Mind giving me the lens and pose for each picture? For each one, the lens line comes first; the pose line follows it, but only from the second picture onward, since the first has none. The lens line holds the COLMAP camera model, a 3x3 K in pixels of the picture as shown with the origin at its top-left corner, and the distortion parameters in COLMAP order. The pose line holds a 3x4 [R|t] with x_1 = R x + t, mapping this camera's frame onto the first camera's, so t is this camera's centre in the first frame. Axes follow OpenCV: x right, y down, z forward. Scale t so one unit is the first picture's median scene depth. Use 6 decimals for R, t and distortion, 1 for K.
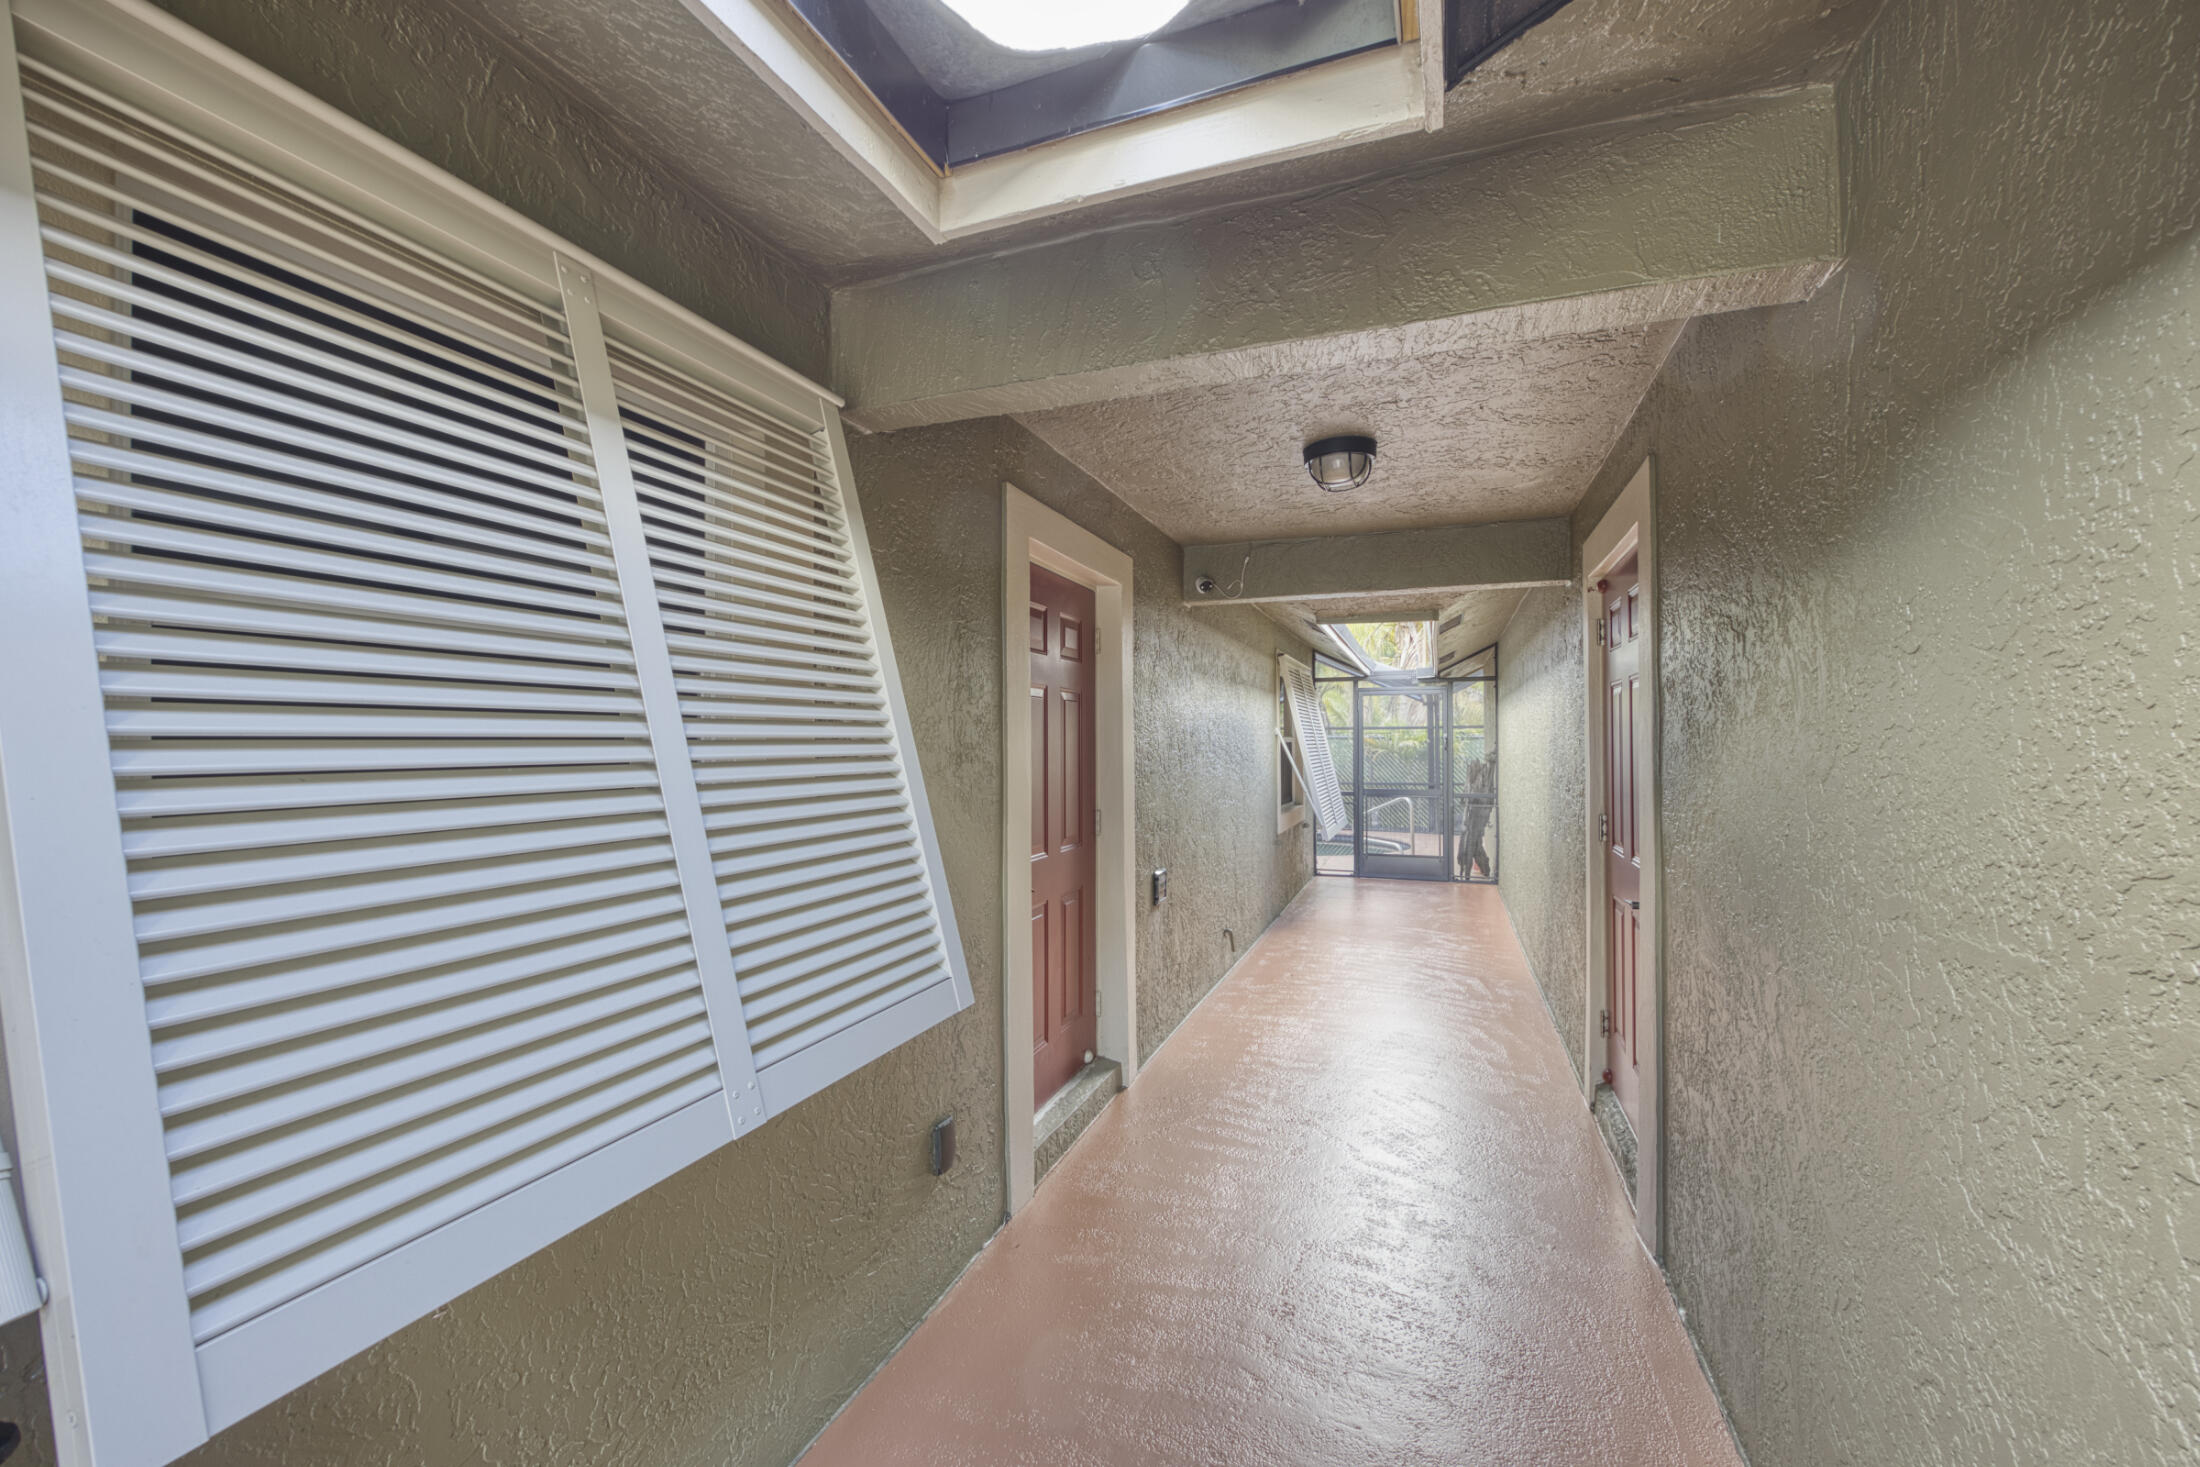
lens RADIAL K [[876.7, 0, 1099.4], [0, 876.7, 738.6], [0, 0, 1]] dist [-0.001012, -0.000097]
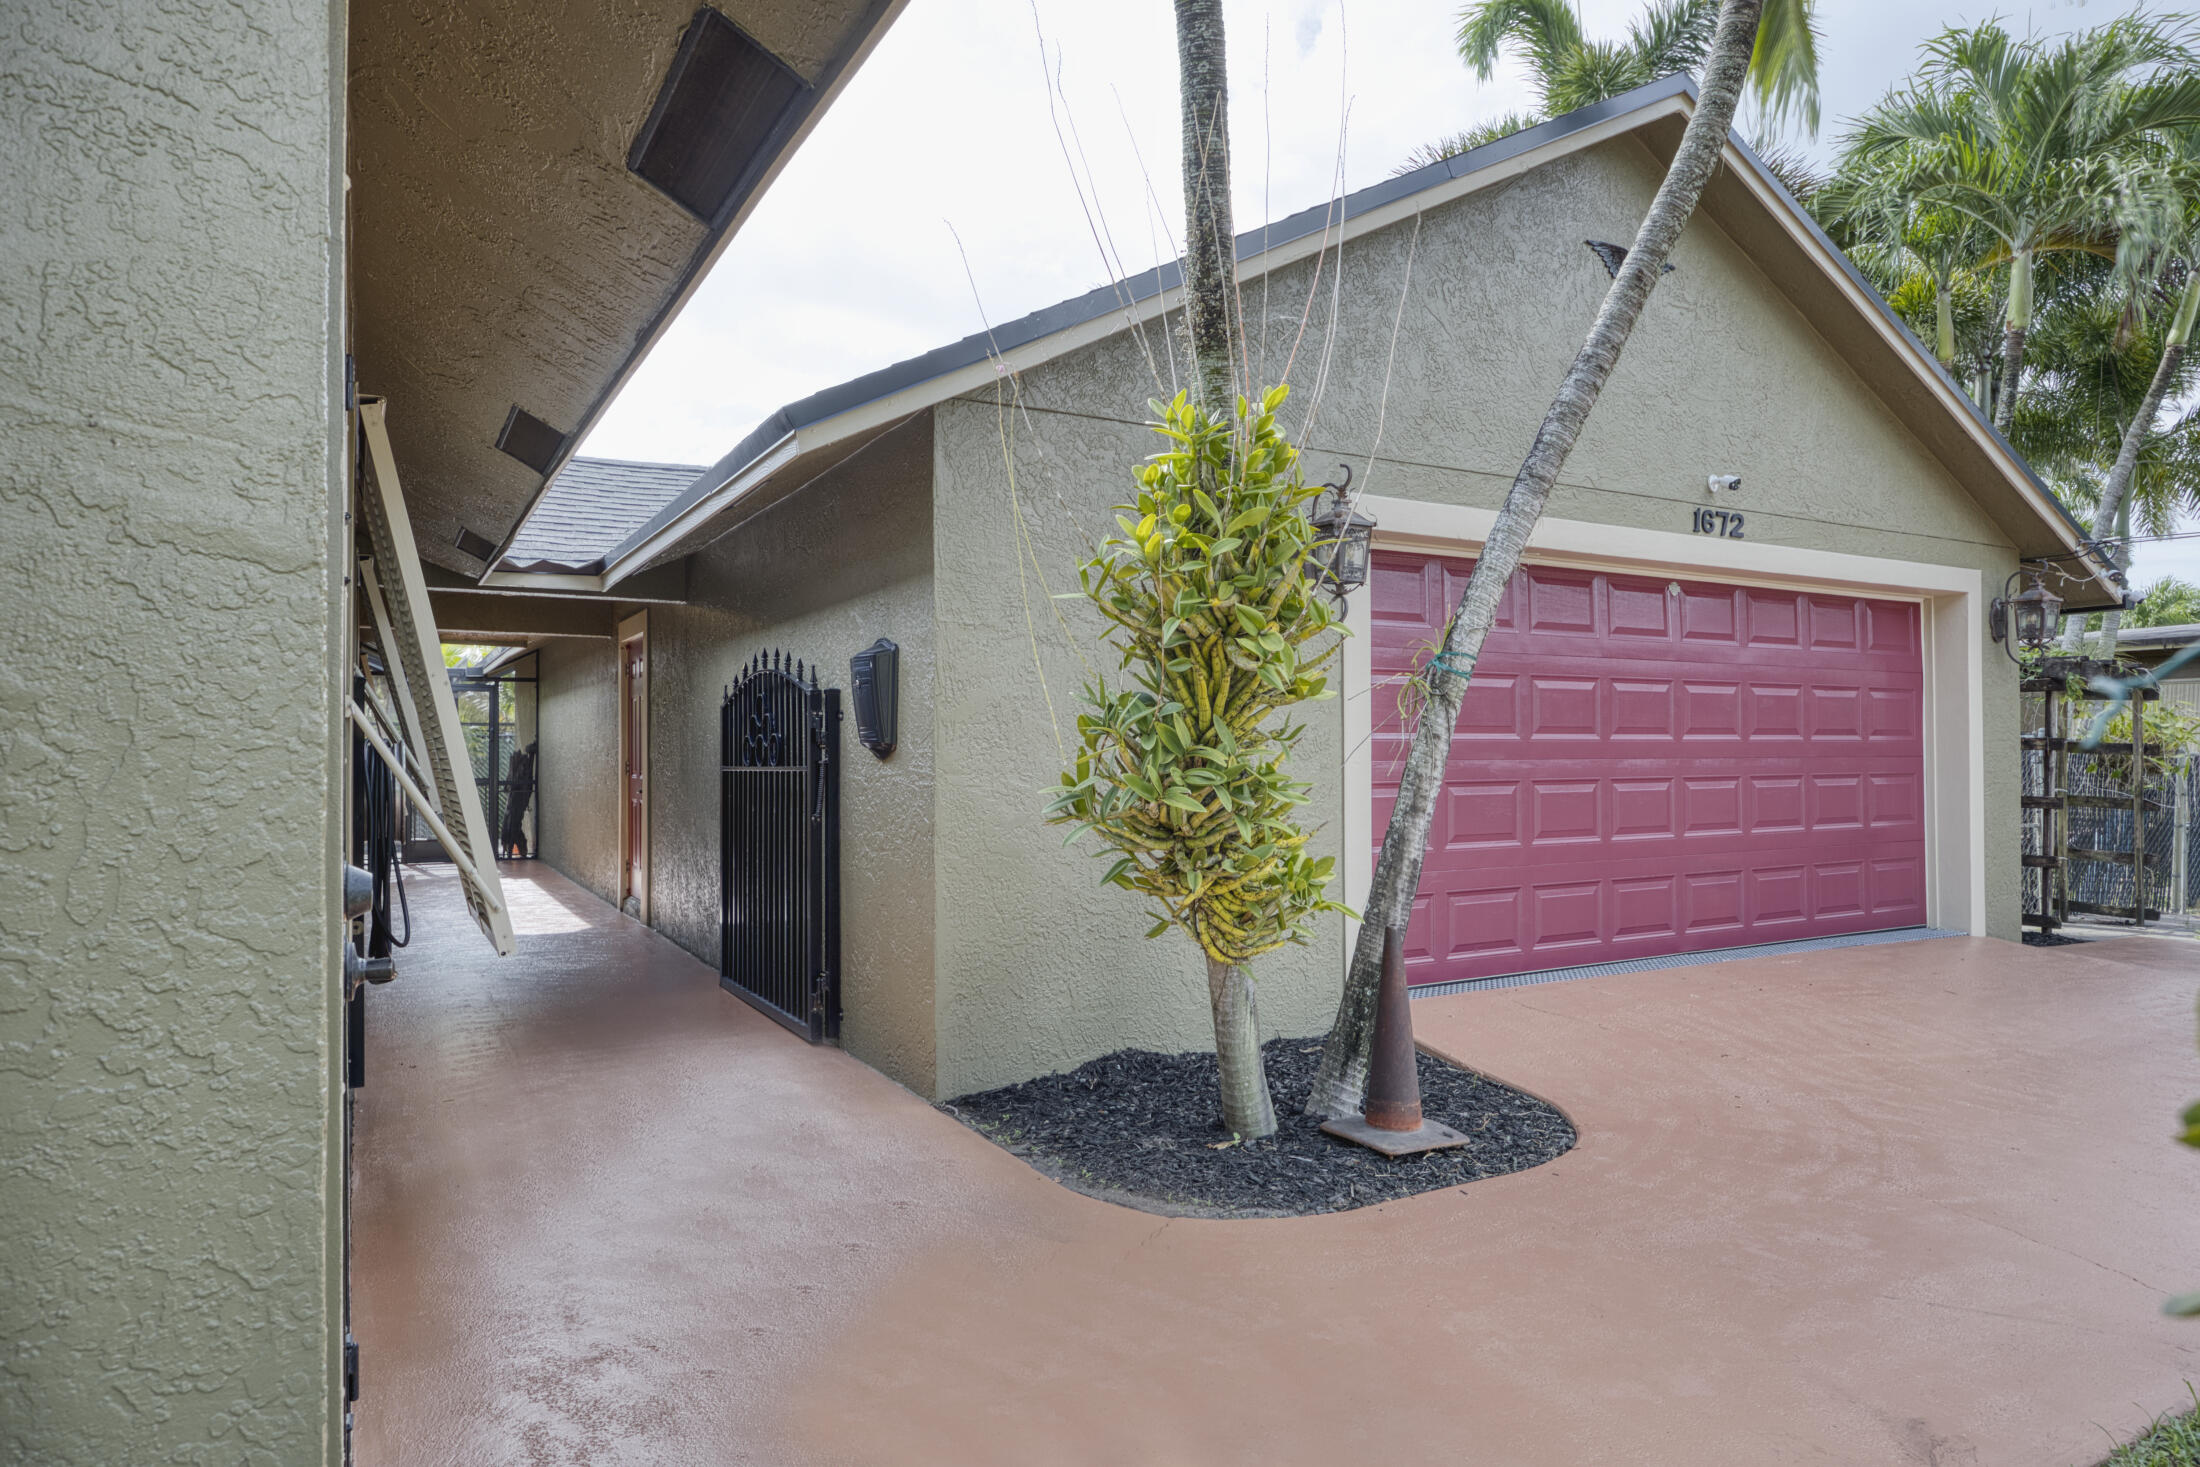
lens RADIAL K [[1293.6, 0, 1102.9], [0, 1293.6, 758.2], [0, 0, 1]] dist [-0.004087, -0.000756]
pose [[0.631975, -0.008759, 0.774940, -0.416074], [0.000442, 0.999940, 0.010942, 0.014511], [-0.774989, -0.006572, 0.631941, -0.693170]]
